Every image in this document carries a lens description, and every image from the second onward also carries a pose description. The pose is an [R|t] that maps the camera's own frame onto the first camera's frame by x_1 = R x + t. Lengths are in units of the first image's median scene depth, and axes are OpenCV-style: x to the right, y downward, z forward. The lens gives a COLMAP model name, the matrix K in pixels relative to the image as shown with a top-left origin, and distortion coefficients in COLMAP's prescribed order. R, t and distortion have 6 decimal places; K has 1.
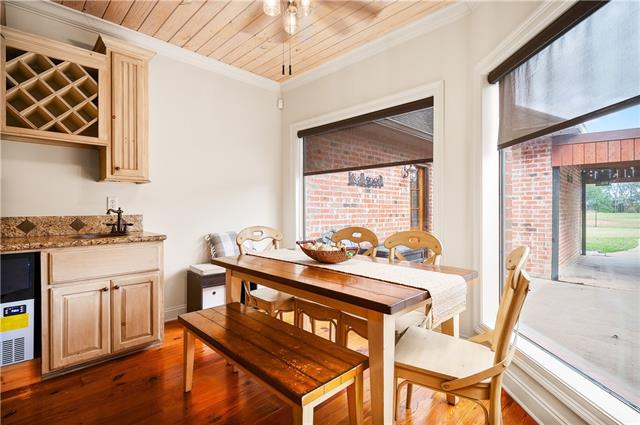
lens RADIAL K [[311.8, 0, 321.0], [0, 311.8, 210.3], [0, 0, 1]] dist [-0.000146, -0.000140]
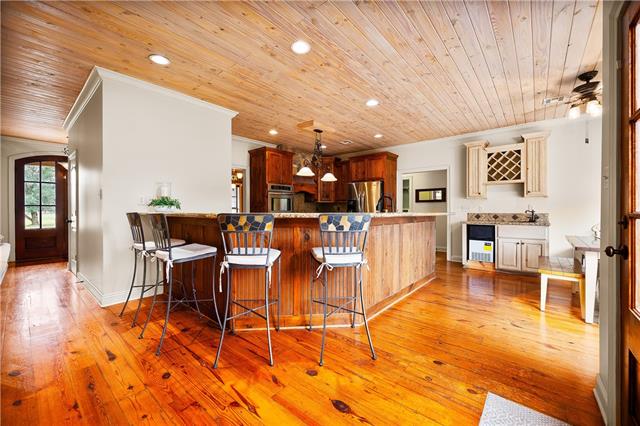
lens RADIAL K [[255.8, 0, 323.0], [0, 255.8, 211.0], [0, 0, 1]] dist [-0.000363, 0.000093]
pose [[0.080487, 0.006036, -0.996737, 1.088082], [-0.000190, 0.999982, 0.006040, -0.009443], [0.996756, -0.000297, 0.080486, -0.629441]]
